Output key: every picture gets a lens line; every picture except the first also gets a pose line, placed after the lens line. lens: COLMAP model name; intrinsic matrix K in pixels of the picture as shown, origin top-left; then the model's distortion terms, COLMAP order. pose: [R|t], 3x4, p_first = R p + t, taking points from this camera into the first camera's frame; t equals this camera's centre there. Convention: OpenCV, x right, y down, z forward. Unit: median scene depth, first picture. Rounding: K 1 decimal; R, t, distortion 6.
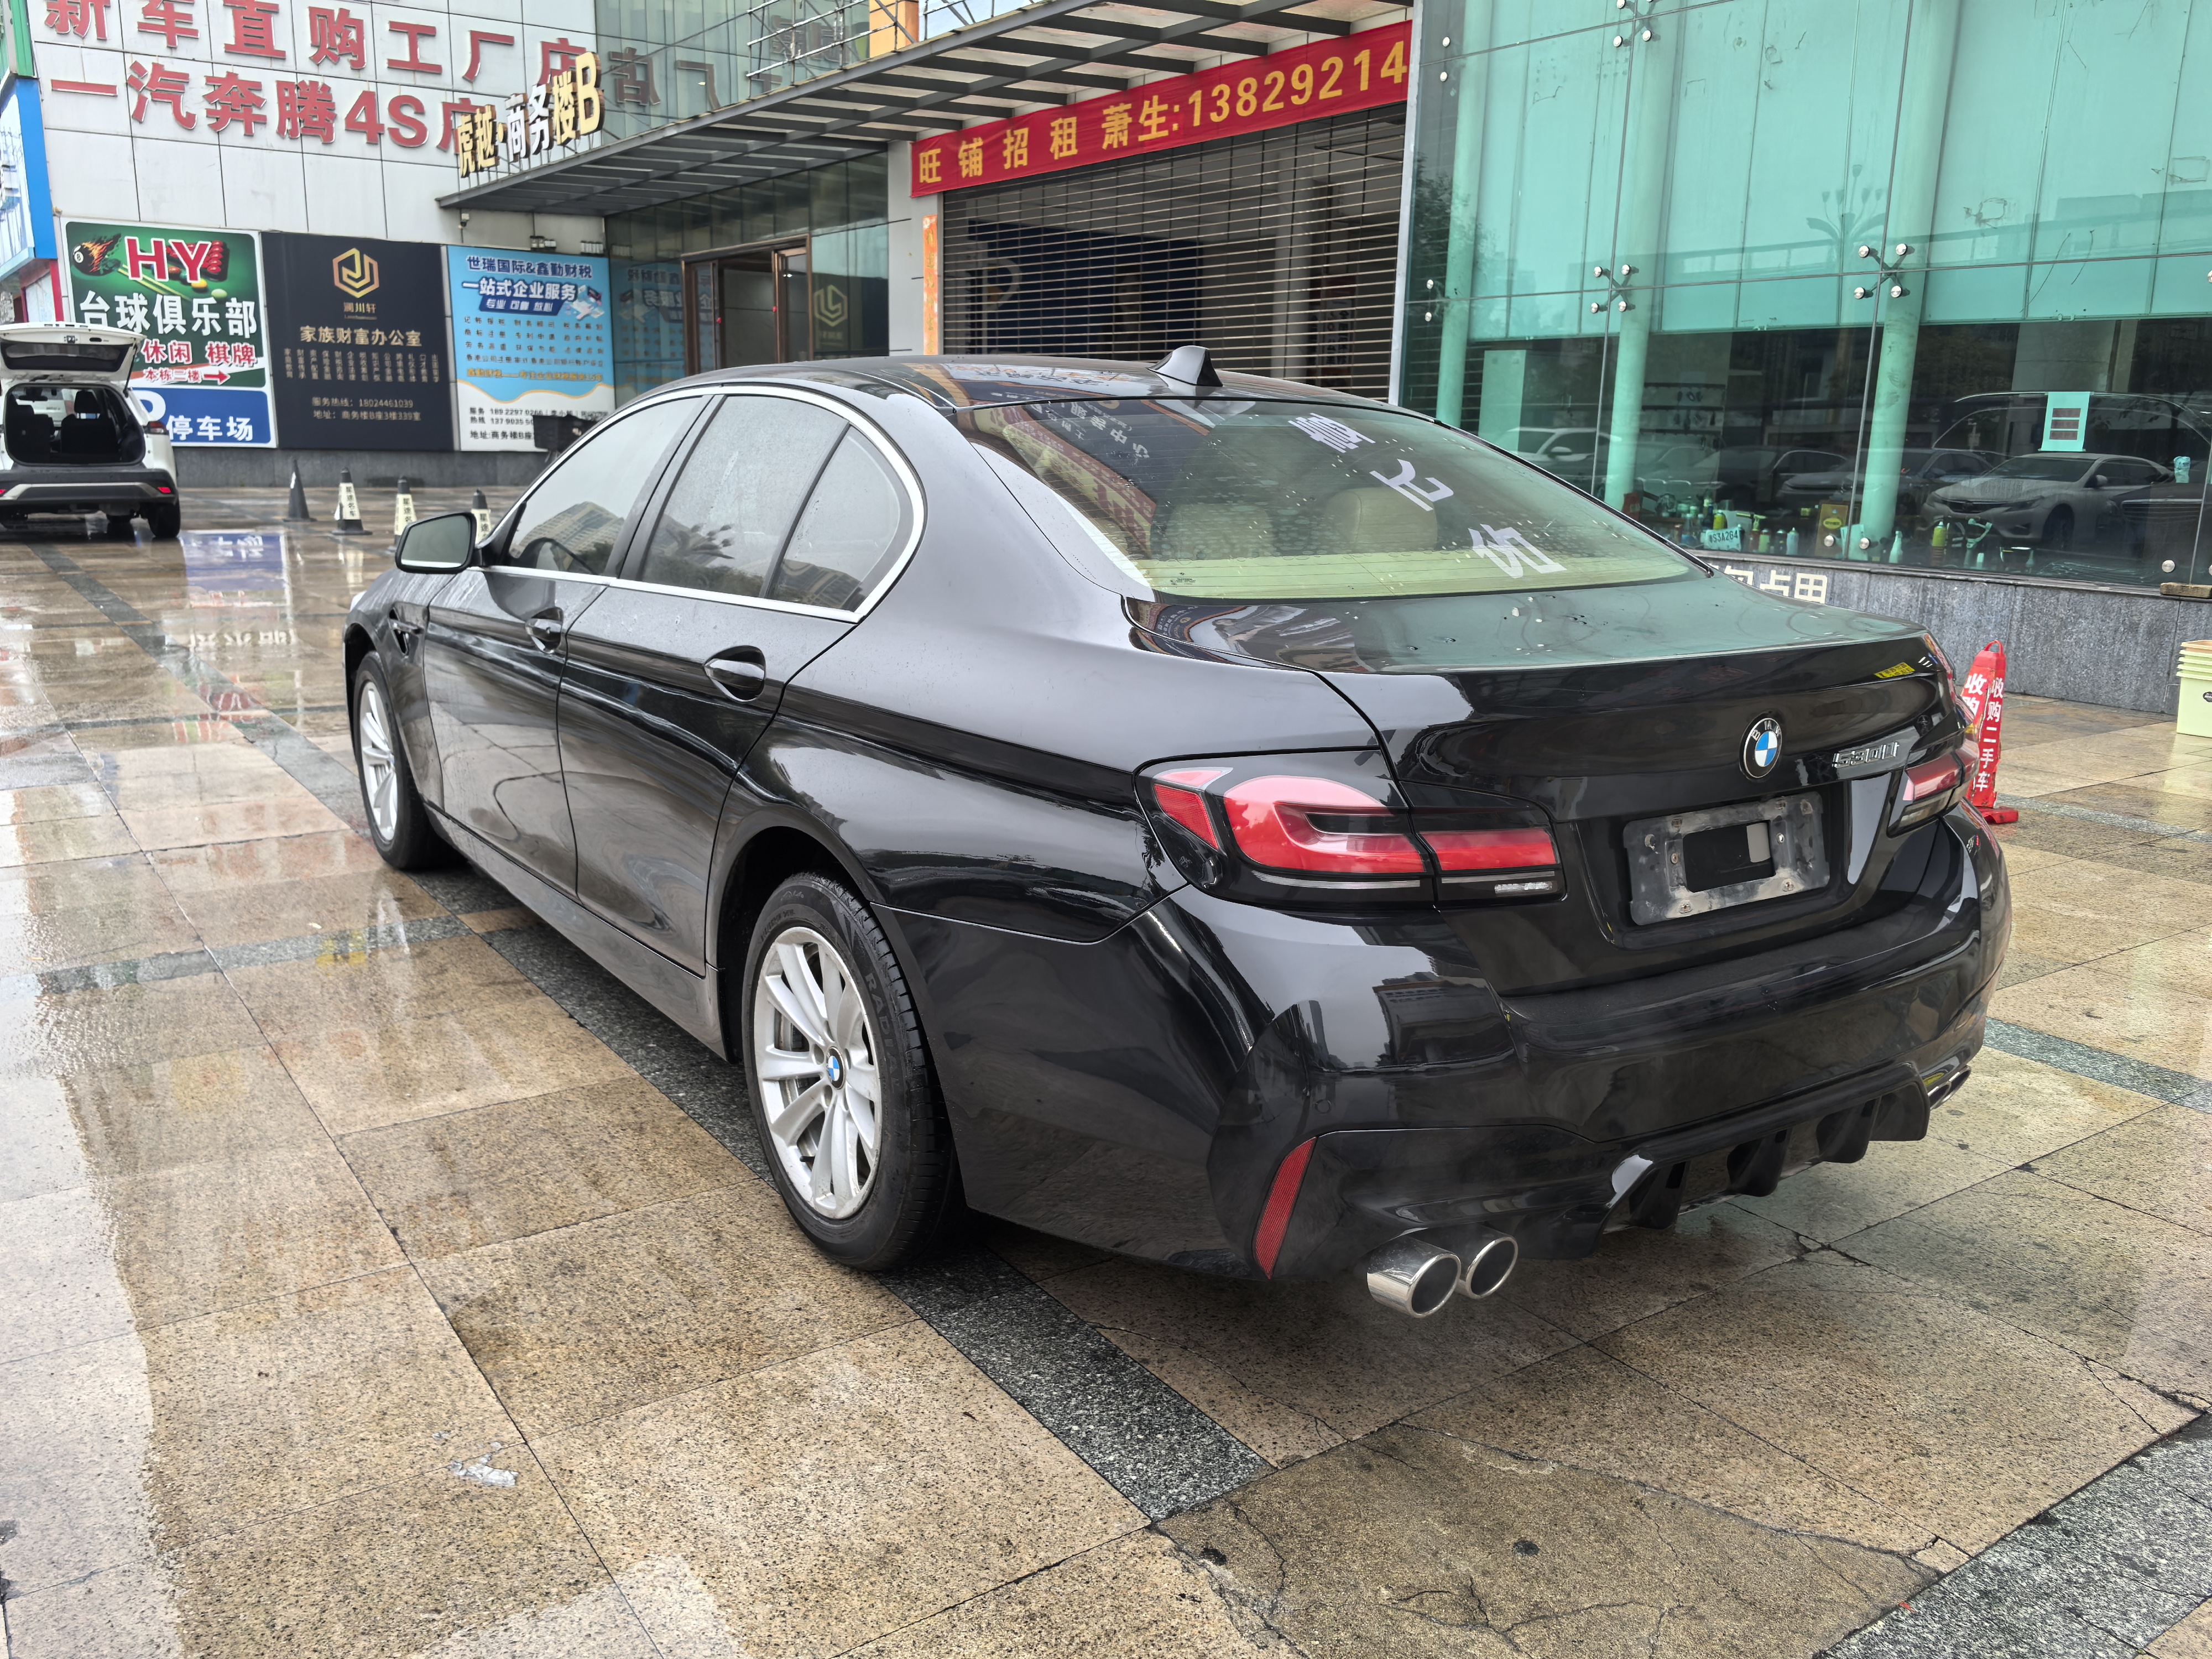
lens RADIAL K [[1731.0, 0, 1121.3], [0, 1731.0, 827.9], [0, 0, 1]] dist [0.074459, -0.104457]
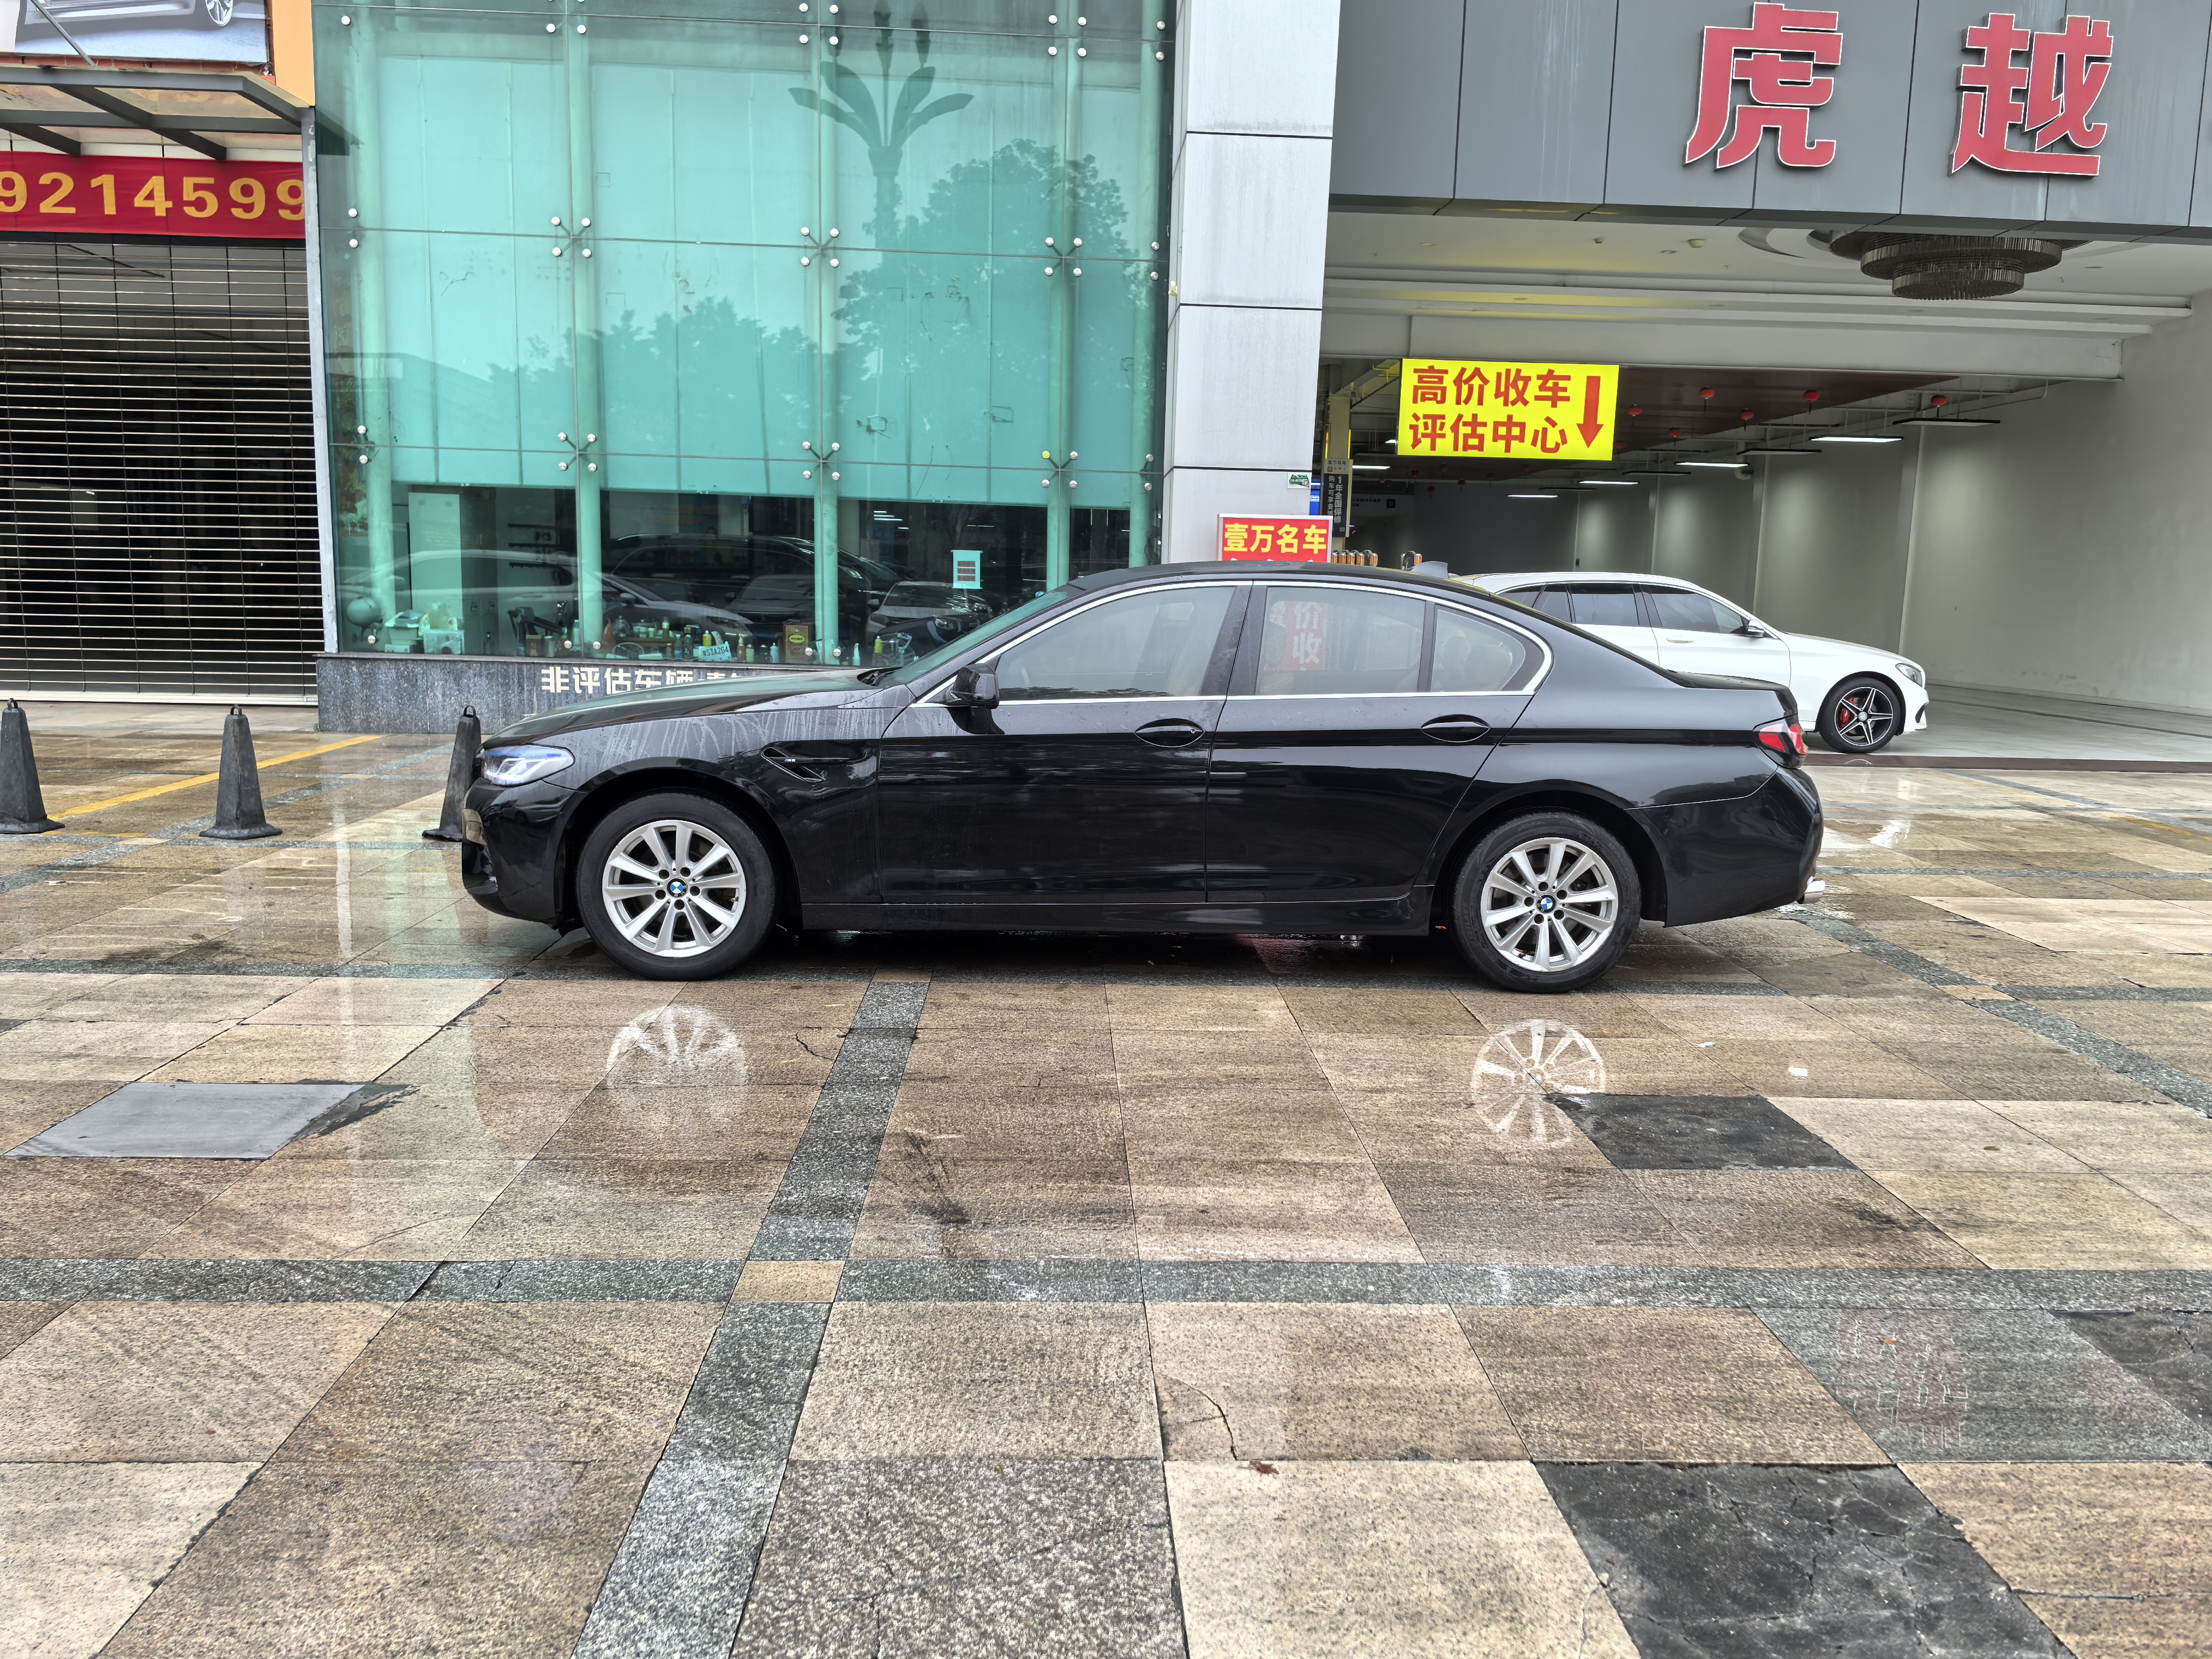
lens RADIAL K [[1731.0, 0, 1121.3], [0, 1731.0, 827.9], [0, 0, 1]] dist [0.074459, -0.104457]
pose [[0.525682, -0.126321, 0.841250, -0.588983], [0.176686, 0.983561, 0.037282, -0.032830], [-0.832130, 0.129039, 0.539359, 0.072272]]
